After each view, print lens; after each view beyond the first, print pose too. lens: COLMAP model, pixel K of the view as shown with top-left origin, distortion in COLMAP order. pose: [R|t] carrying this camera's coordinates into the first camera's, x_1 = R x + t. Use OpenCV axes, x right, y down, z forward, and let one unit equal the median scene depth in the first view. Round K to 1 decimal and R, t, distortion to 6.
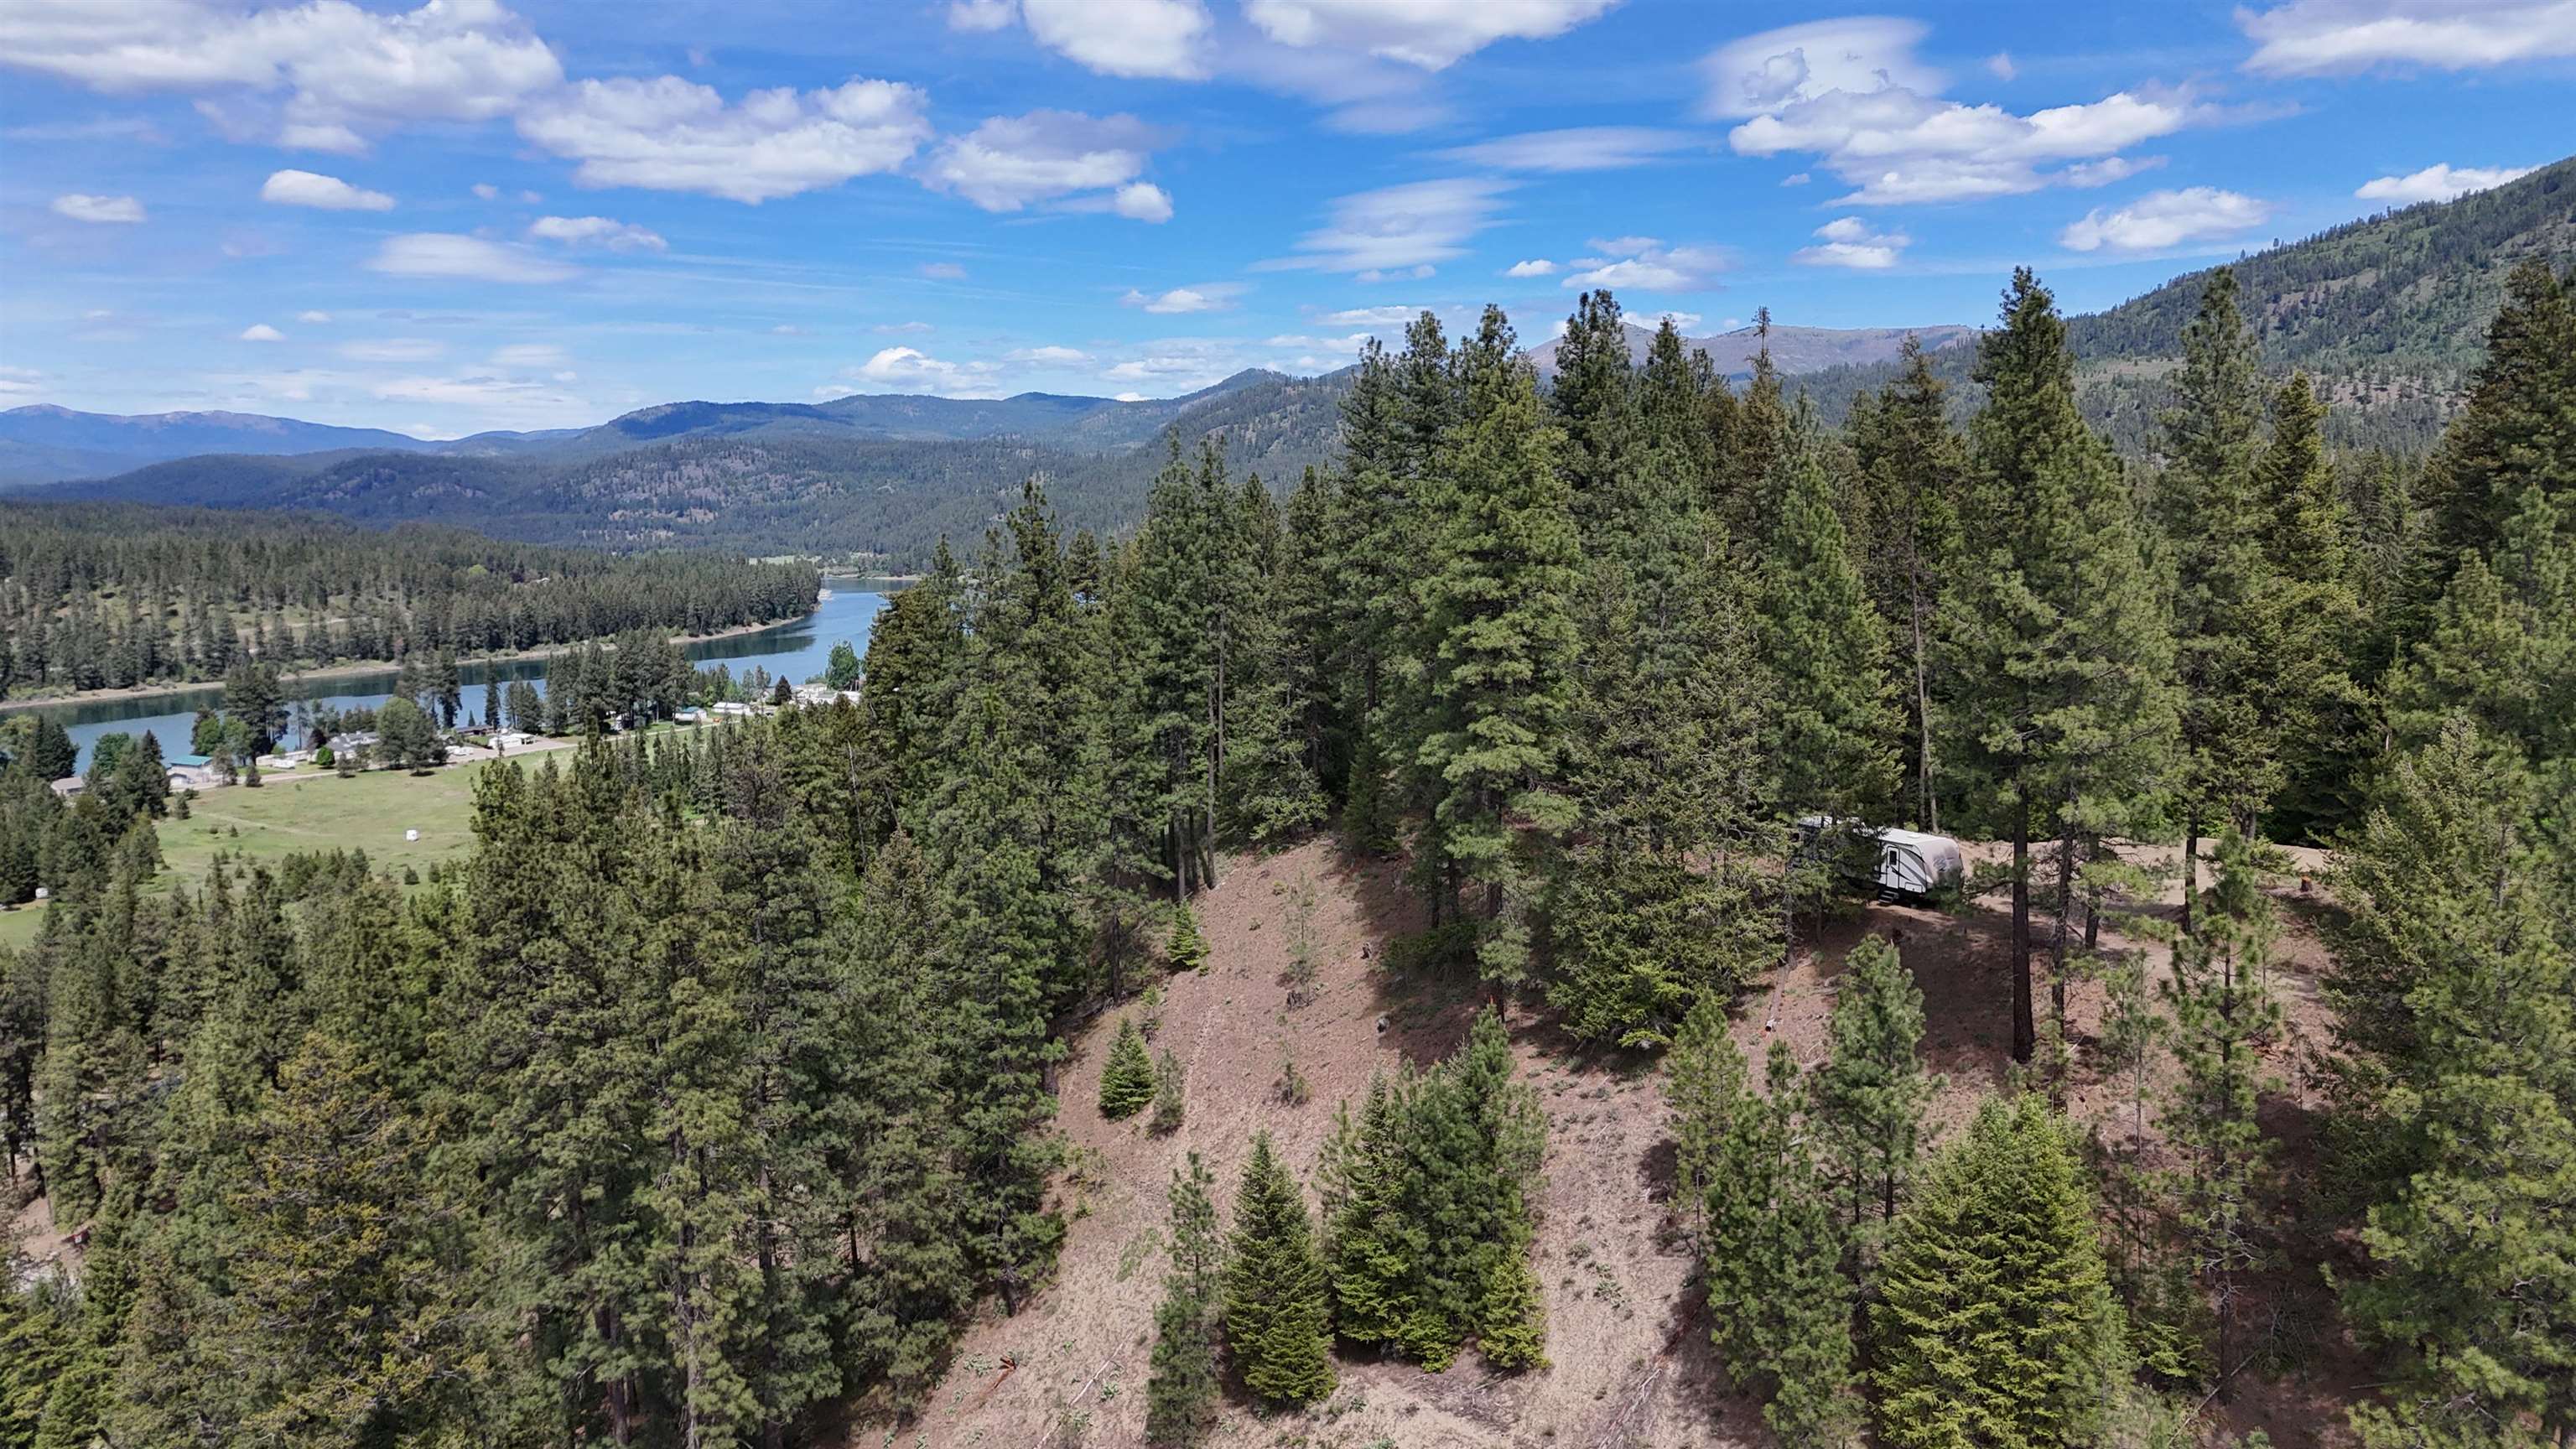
lens RADIAL K [[1888.7, 0, 1275.6], [0, 1888.7, 719.4], [0, 0, 1]] dist [0.076185, -0.071646]
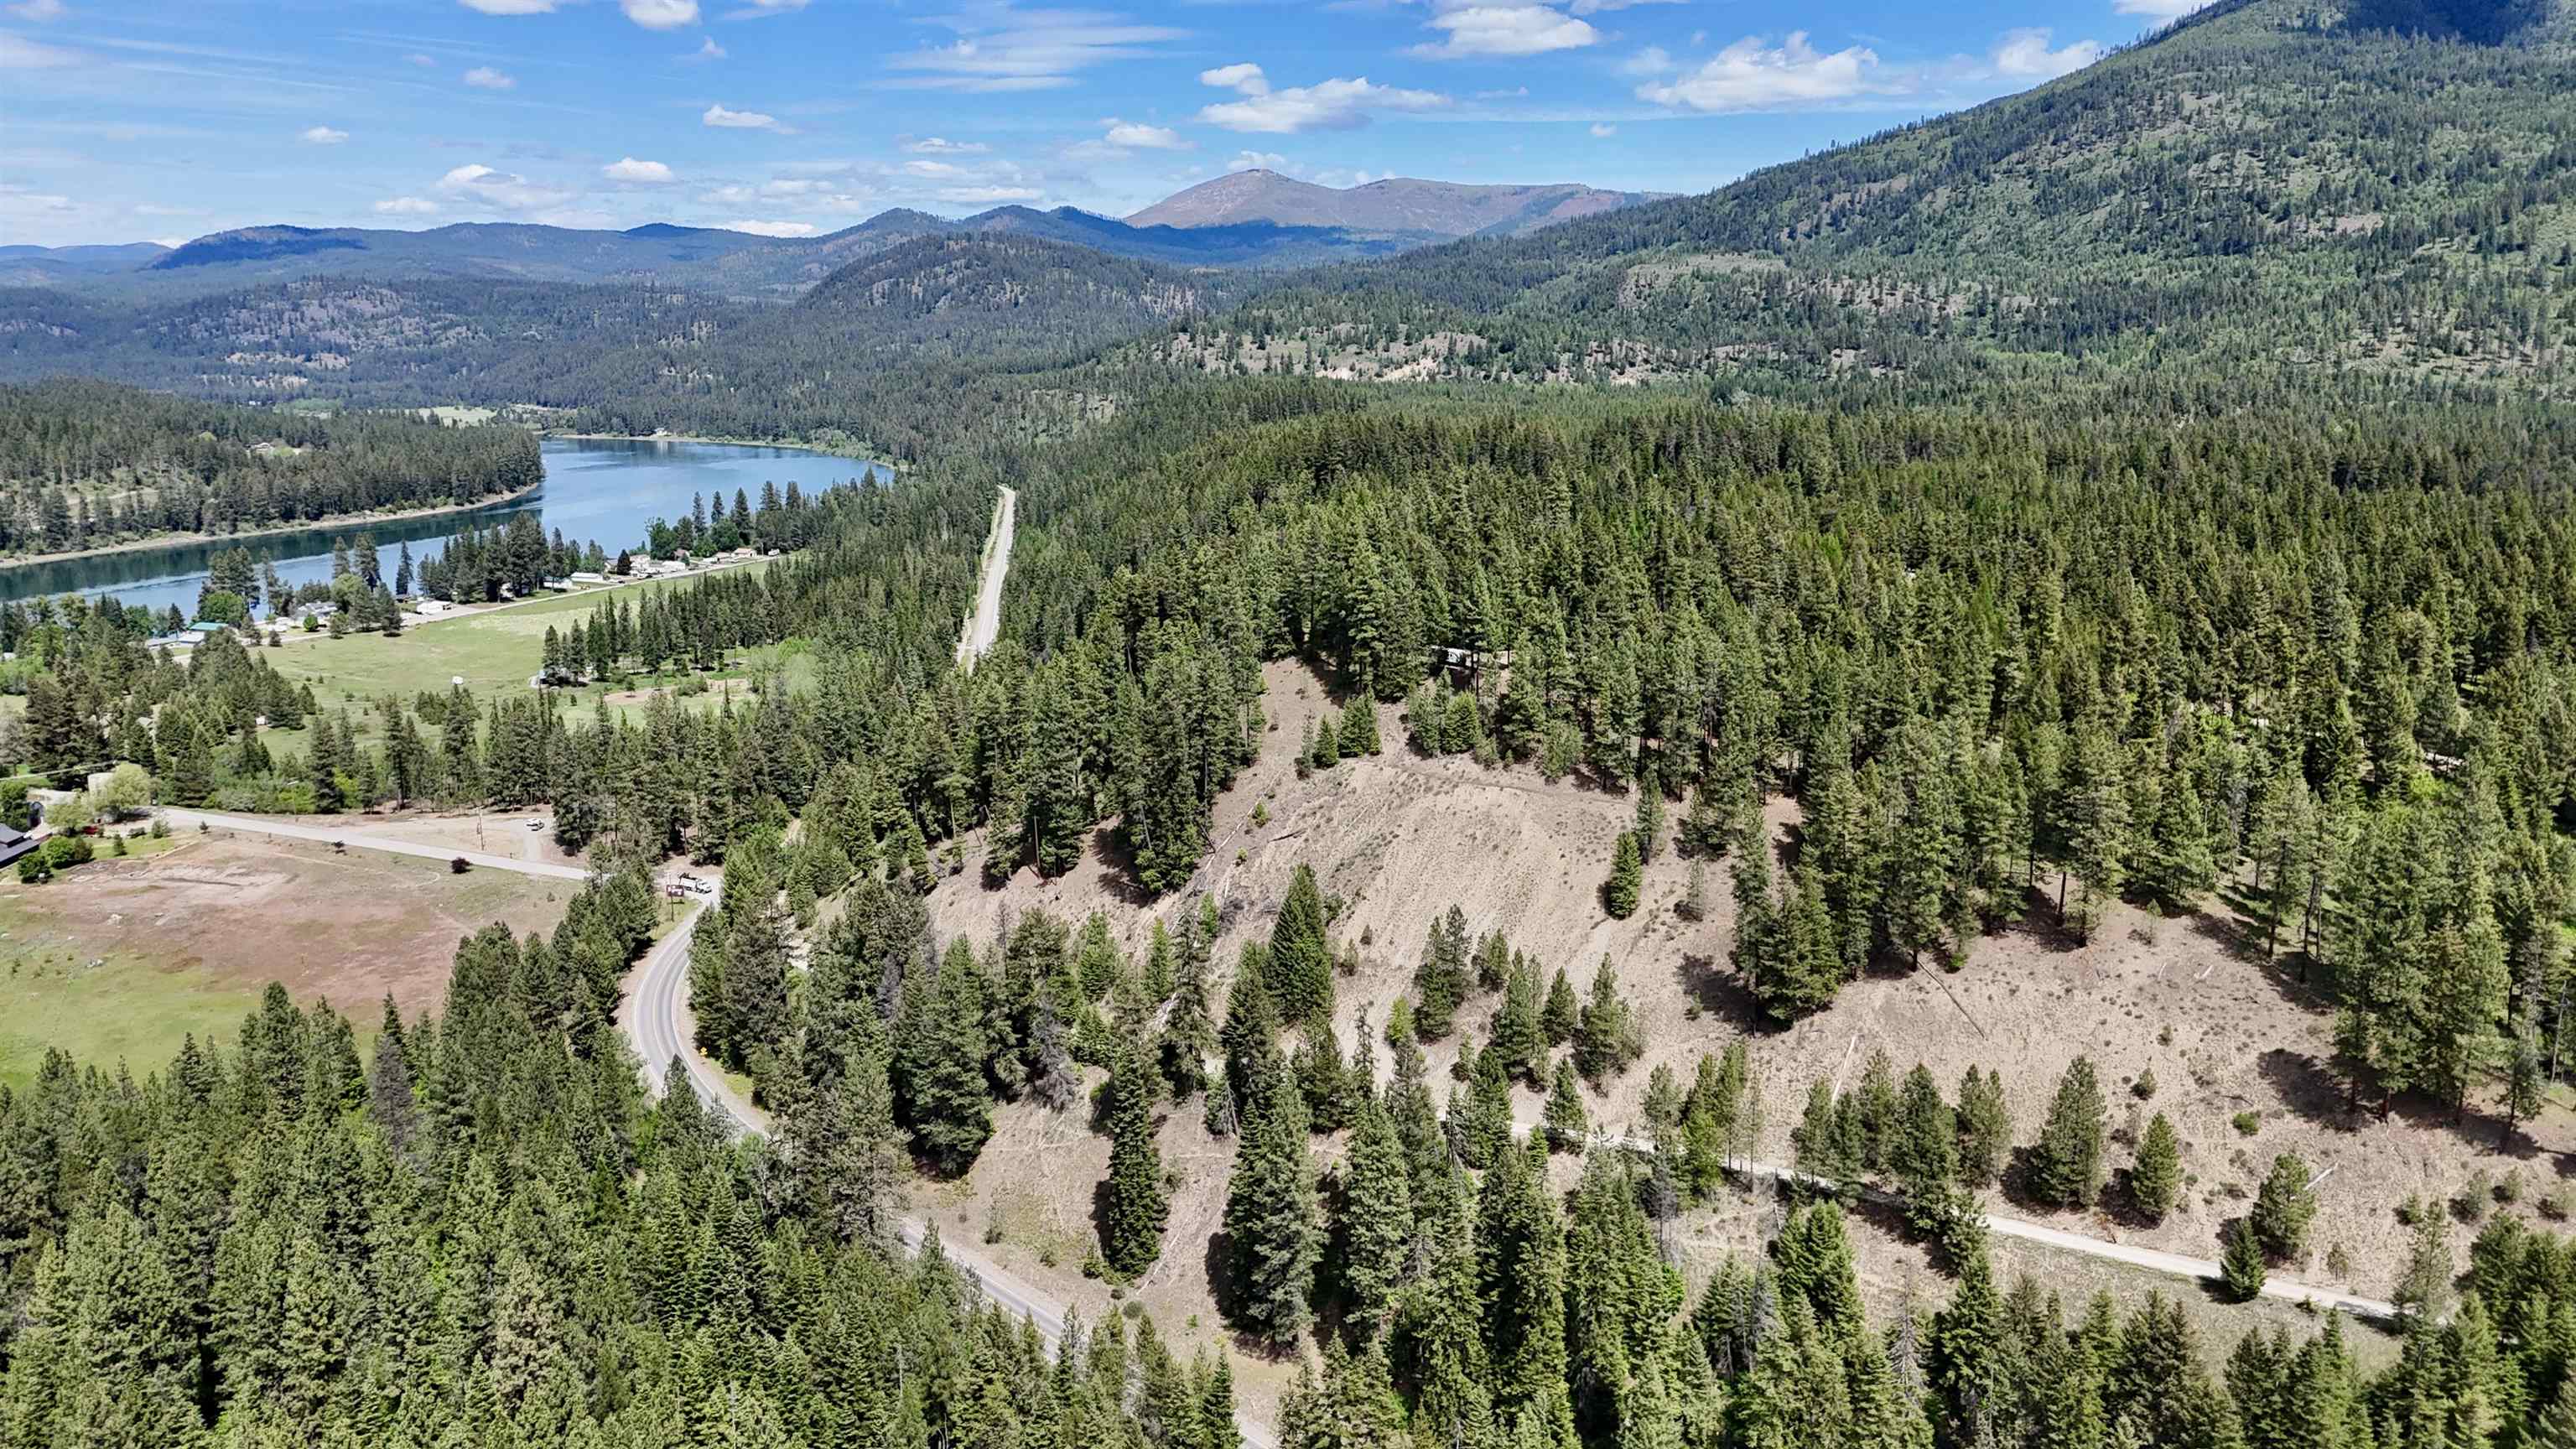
lens RADIAL K [[1888.7, 0, 1298.7], [0, 1888.7, 722.7], [0, 0, 1]] dist [0.076185, -0.071646]
pose [[0.980558, -0.024108, 0.194743, -0.049271], [0.007709, 0.996391, 0.084529, -0.008147], [-0.196078, -0.081384, 0.977205, -0.180879]]
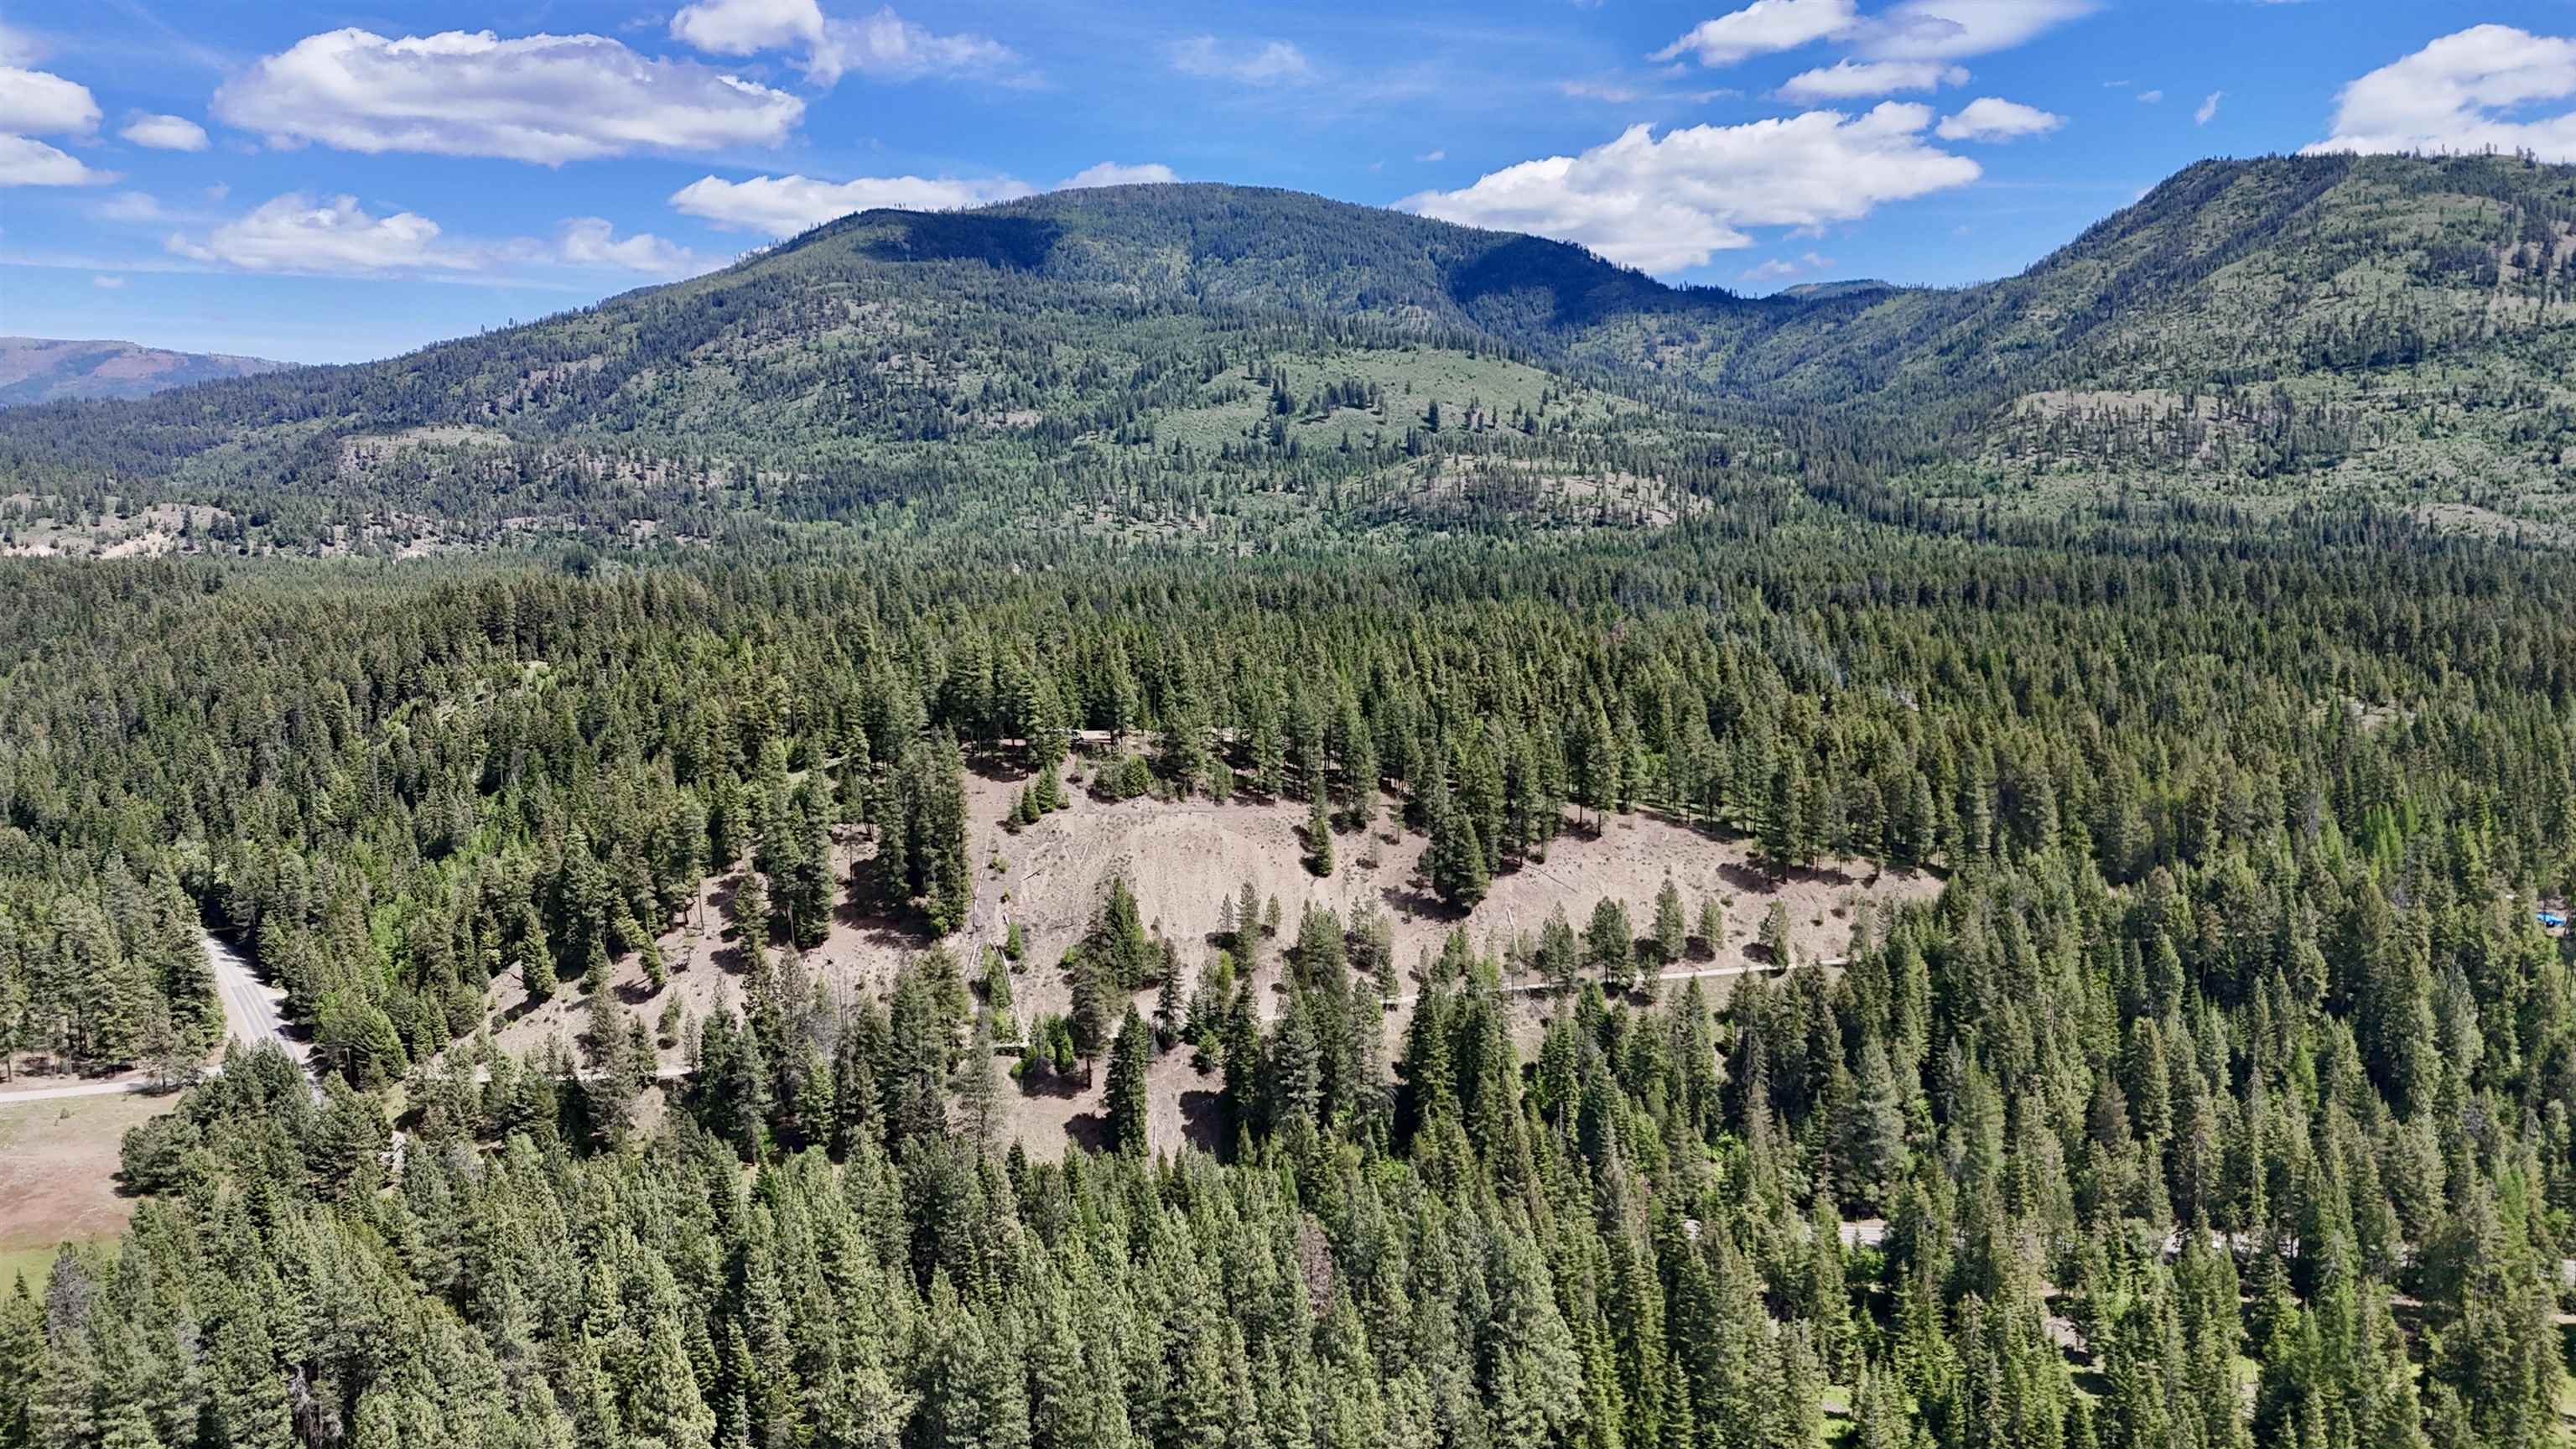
lens RADIAL K [[1888.7, 0, 1278.6], [0, 1888.7, 729.2], [0, 0, 1]] dist [0.076185, -0.071646]
pose [[0.634398, -0.083062, 0.768531, -0.214971], [0.089326, 0.995427, 0.033849, -0.004760], [-0.767828, 0.047176, 0.638917, -0.182496]]
